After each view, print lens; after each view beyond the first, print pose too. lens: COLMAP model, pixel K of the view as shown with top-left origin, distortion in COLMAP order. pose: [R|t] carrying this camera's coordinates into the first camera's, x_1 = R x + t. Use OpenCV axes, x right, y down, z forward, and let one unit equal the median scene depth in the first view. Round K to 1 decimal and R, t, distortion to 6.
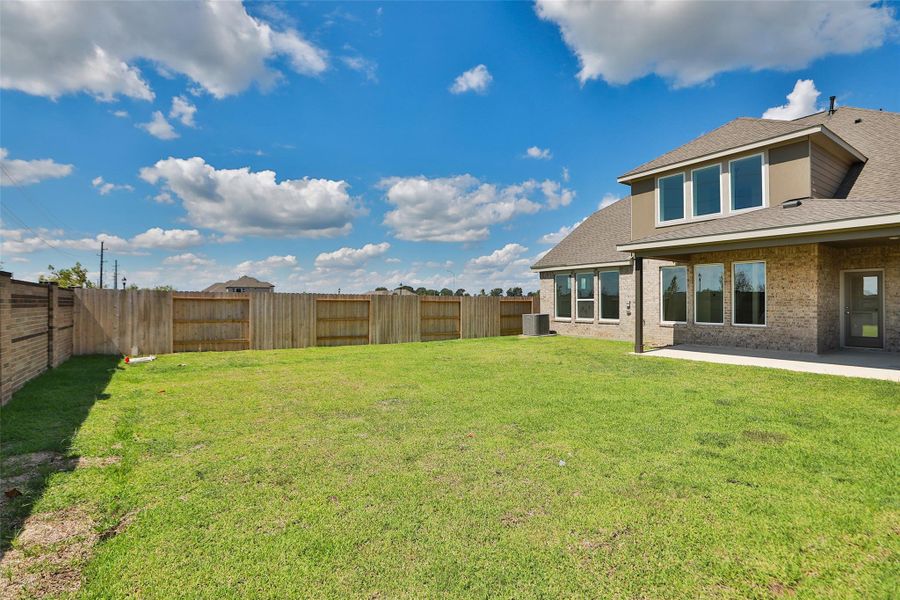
lens RADIAL K [[439.7, 0, 452.7], [0, 439.7, 299.0], [0, 0, 1]] dist [-0.020226, 0.001842]
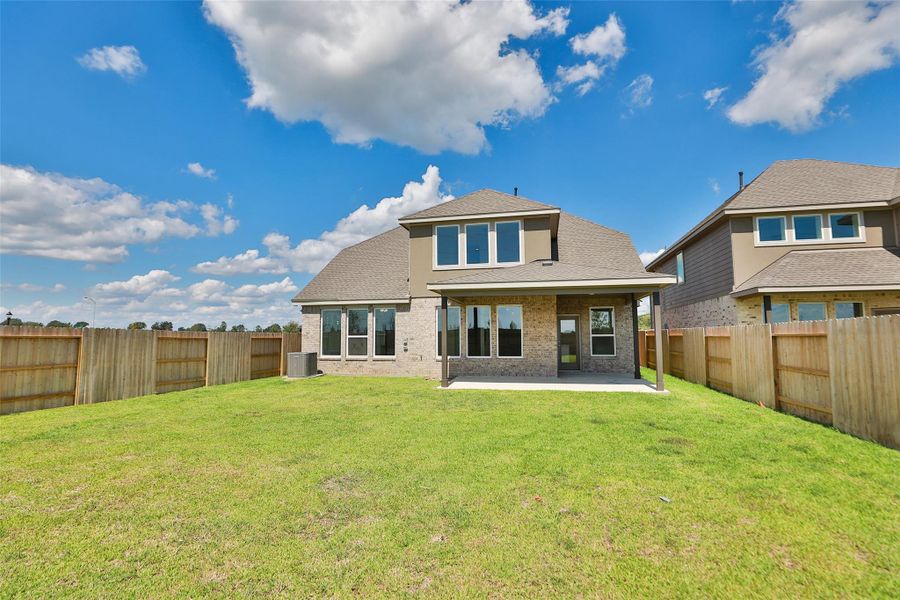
lens RADIAL K [[446.9, 0, 428.5], [0, 446.9, 316.7], [0, 0, 1]] dist [-0.004254, 0.003995]
pose [[0.753984, 0.027649, 0.656311, -0.228932], [-0.000131, 0.999120, -0.041941, -0.000761], [-0.656893, 0.031537, 0.753324, 0.140585]]
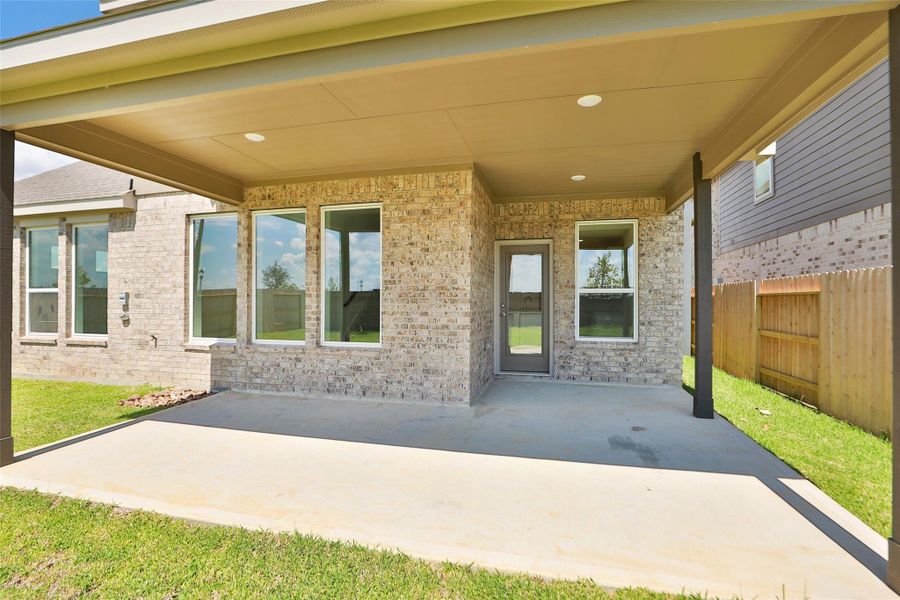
lens RADIAL K [[411.7, 0, 441.2], [0, 411.7, 301.5], [0, 0, 1]] dist [0.004683, 0.000670]
pose [[0.771567, 0.004990, 0.636128, 0.338453], [-0.007400, 0.999972, 0.001132, 0.009561], [-0.636105, -0.005581, 0.771583, 0.429678]]
